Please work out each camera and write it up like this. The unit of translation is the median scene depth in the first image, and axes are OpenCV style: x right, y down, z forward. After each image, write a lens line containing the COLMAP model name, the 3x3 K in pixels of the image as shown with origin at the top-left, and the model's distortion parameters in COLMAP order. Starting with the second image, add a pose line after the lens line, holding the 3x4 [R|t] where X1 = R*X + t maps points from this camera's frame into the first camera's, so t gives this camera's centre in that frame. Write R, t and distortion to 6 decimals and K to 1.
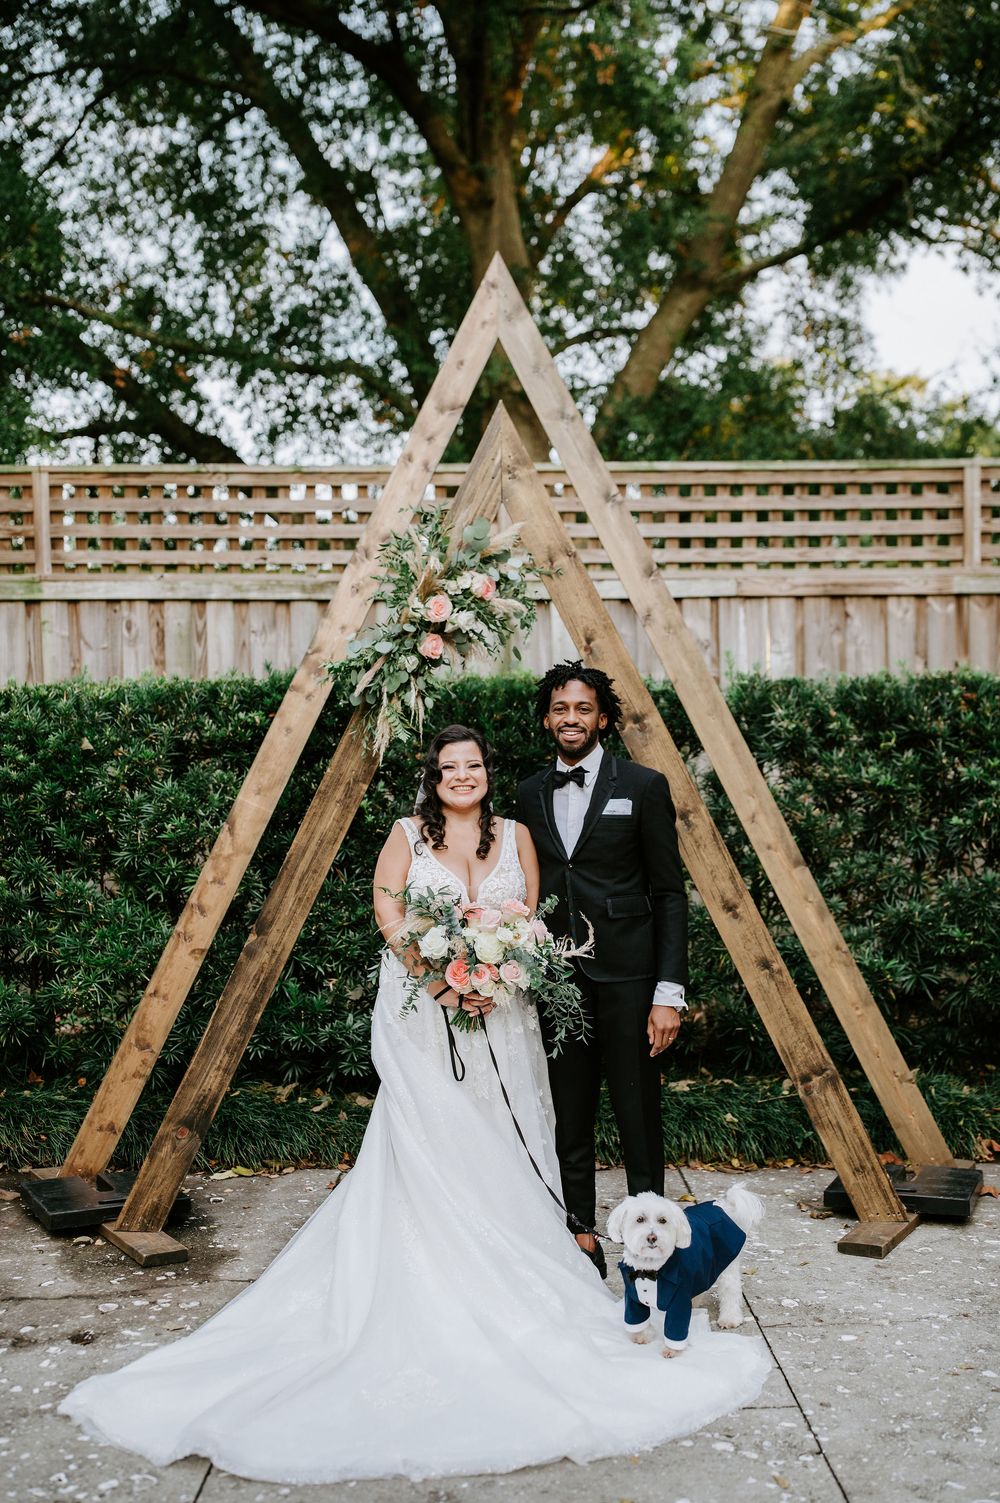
lens RADIAL K [[1720.3, 0, 499.5], [0, 1720.3, 750.4], [0, 0, 1]] dist [-0.030046, 0.000000]
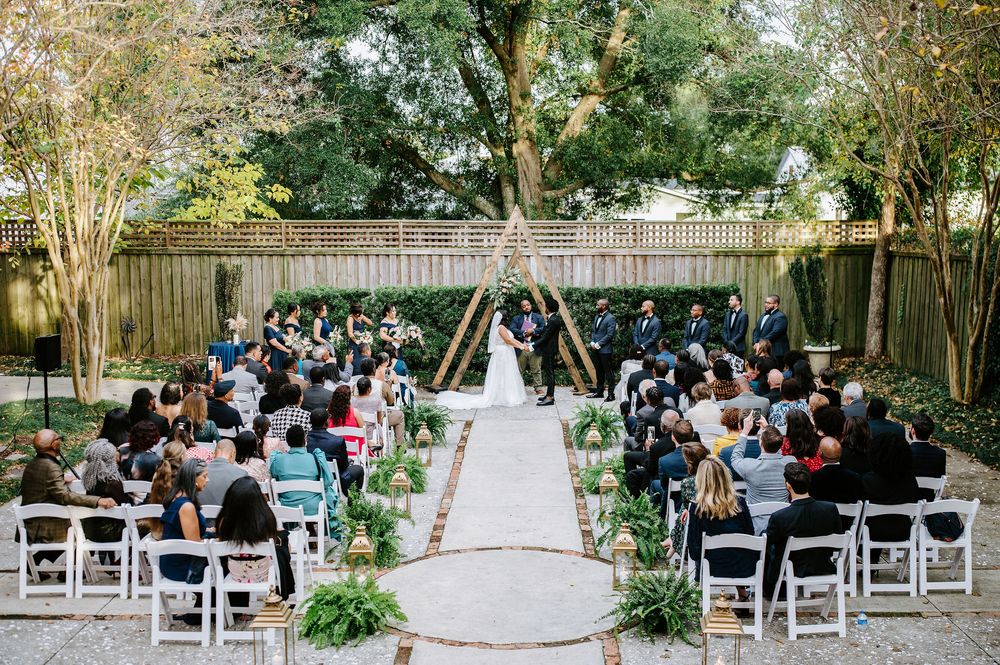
lens RADIAL K [[1144.6, 0, 499.8], [0, 1144.6, 333.5], [0, 0, 1]] dist [-0.030046, 0.000000]
pose [[0.999799, 0.009652, -0.017576, 0.011780], [-0.007767, 0.994509, 0.104365, -0.257628], [0.018486, -0.104207, 0.994384, -2.287298]]
